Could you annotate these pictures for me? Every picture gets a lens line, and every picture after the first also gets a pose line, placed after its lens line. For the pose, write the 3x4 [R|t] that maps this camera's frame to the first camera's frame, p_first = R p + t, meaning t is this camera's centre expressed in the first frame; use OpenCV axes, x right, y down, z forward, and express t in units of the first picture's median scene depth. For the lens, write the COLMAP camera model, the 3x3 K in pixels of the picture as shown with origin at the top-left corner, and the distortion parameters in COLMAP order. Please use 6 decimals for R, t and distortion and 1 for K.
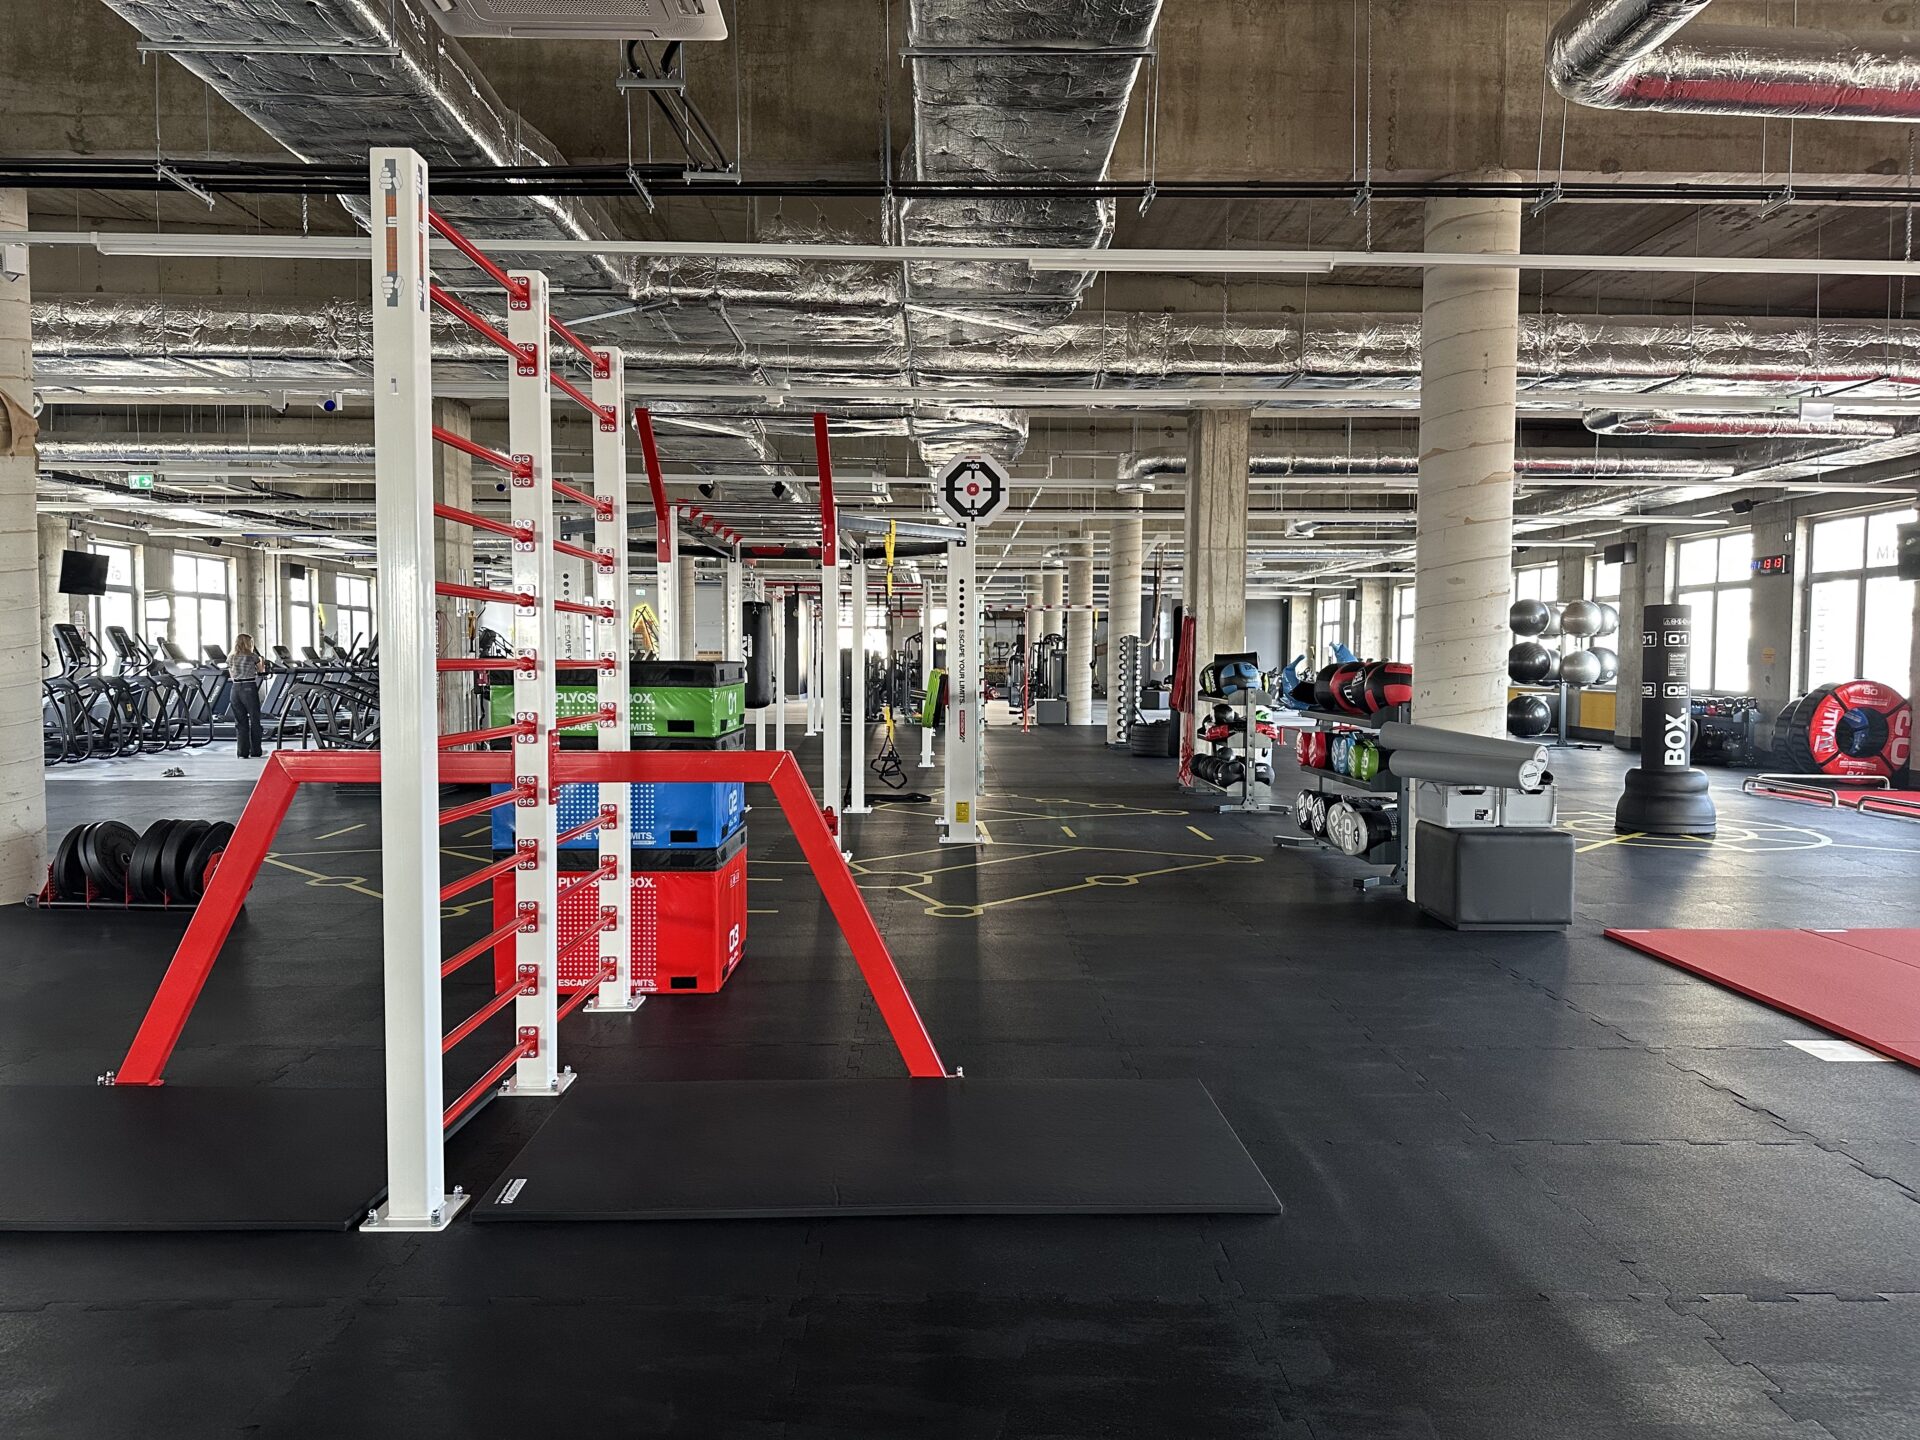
lens RADIAL K [[1354.4, 0, 960.0], [0, 1354.4, 720.0], [0, 0, 1]] dist [0.095204, -0.104726]
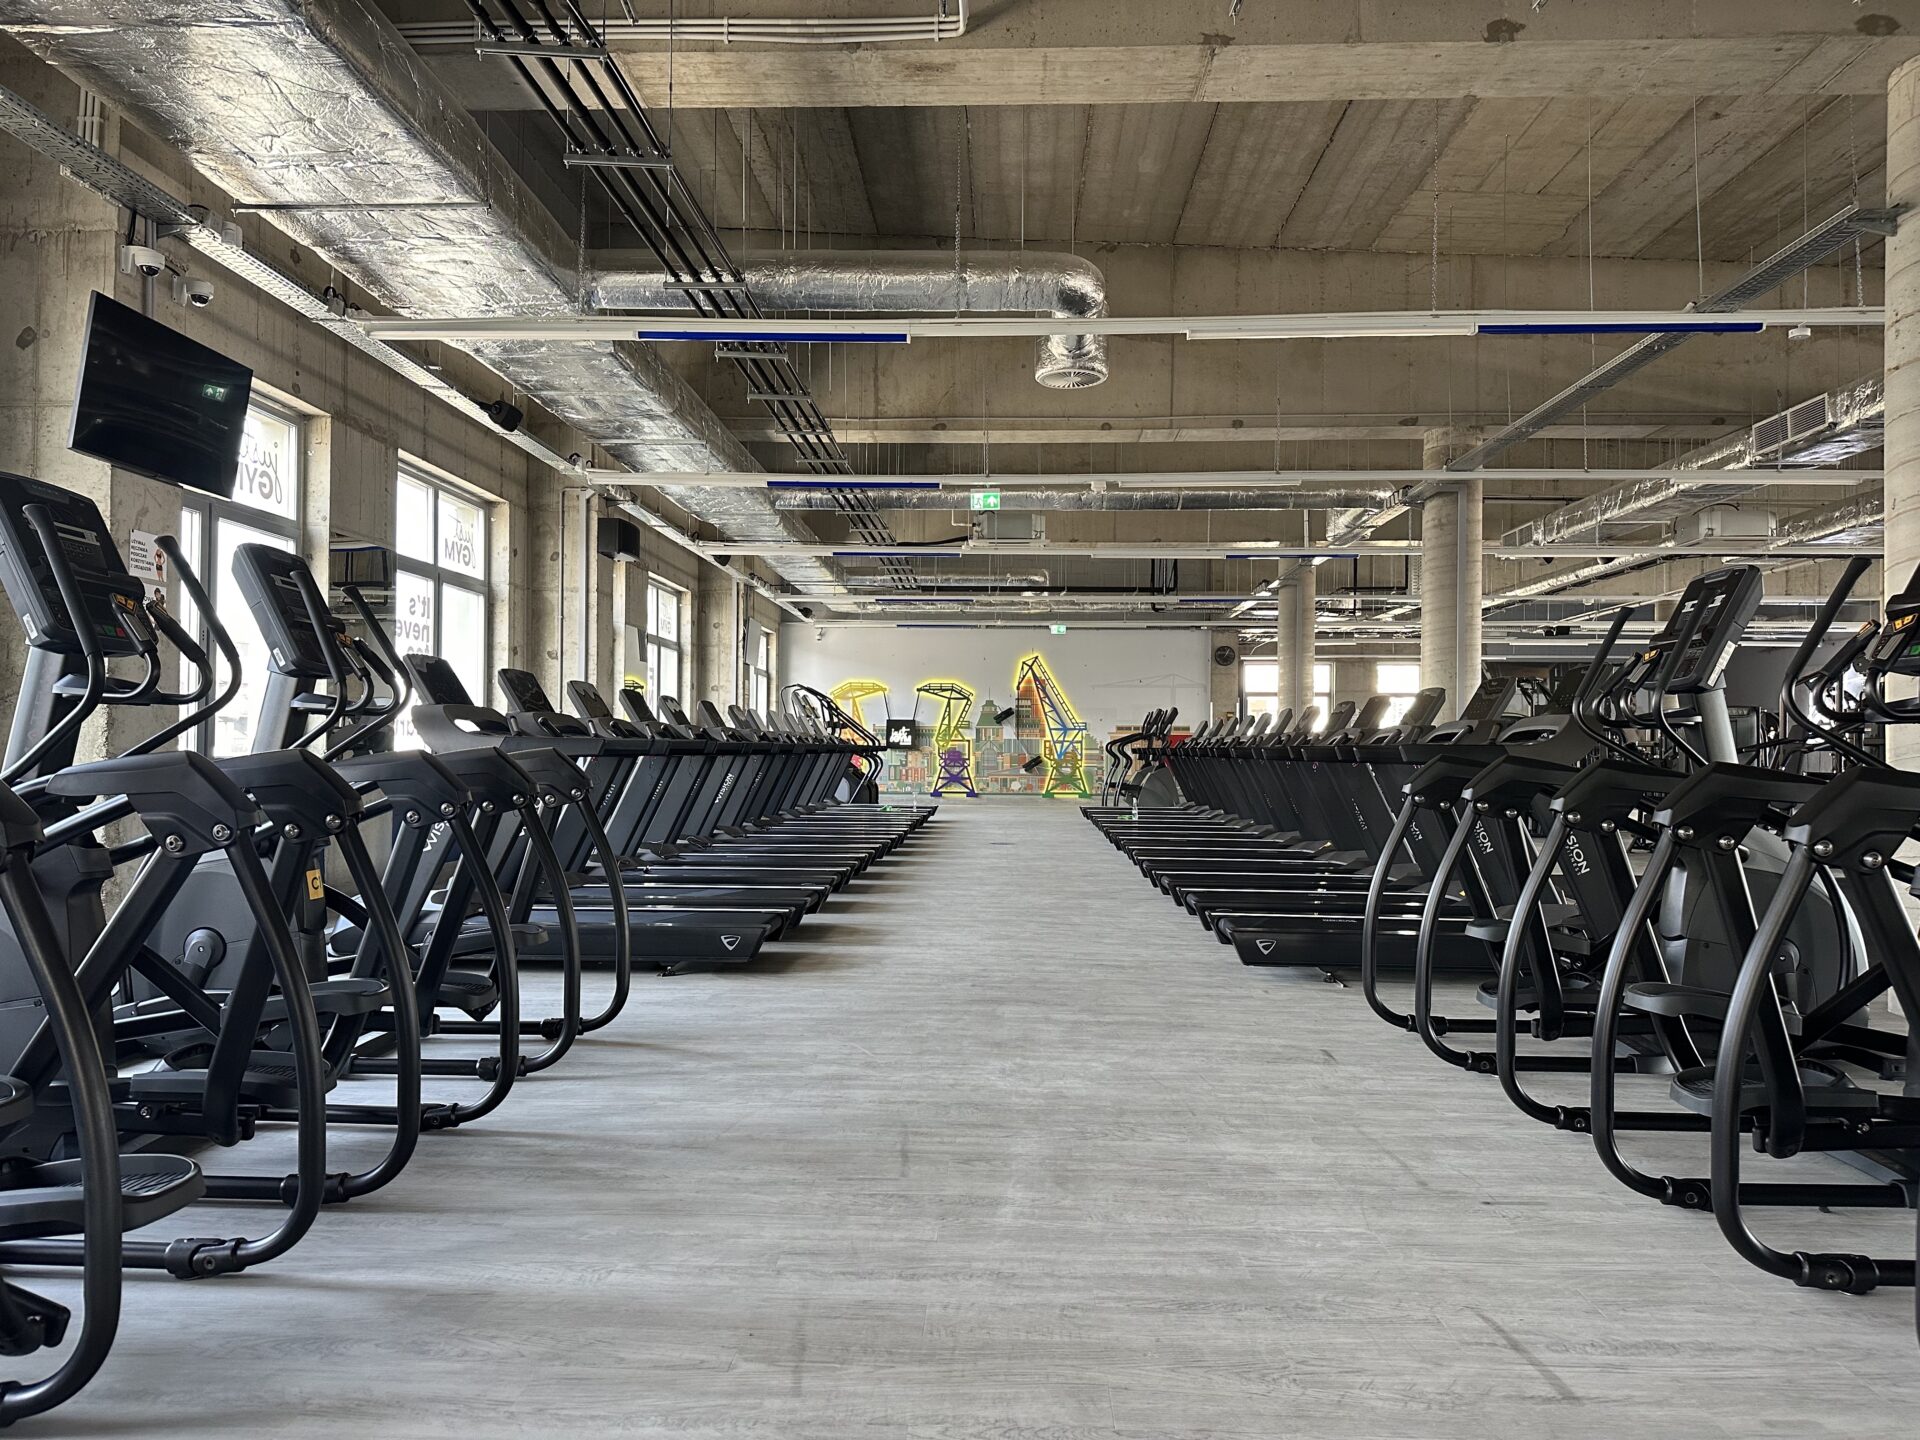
lens RADIAL K [[1354.4, 0, 960.0], [0, 1354.4, 720.0], [0, 0, 1]] dist [0.095204, -0.104726]
pose [[0.998320, 0.004655, -0.057752, -0.478413], [-0.008614, 0.997614, -0.068495, -0.022562], [0.057295, 0.068877, 0.995978, 0.770538]]
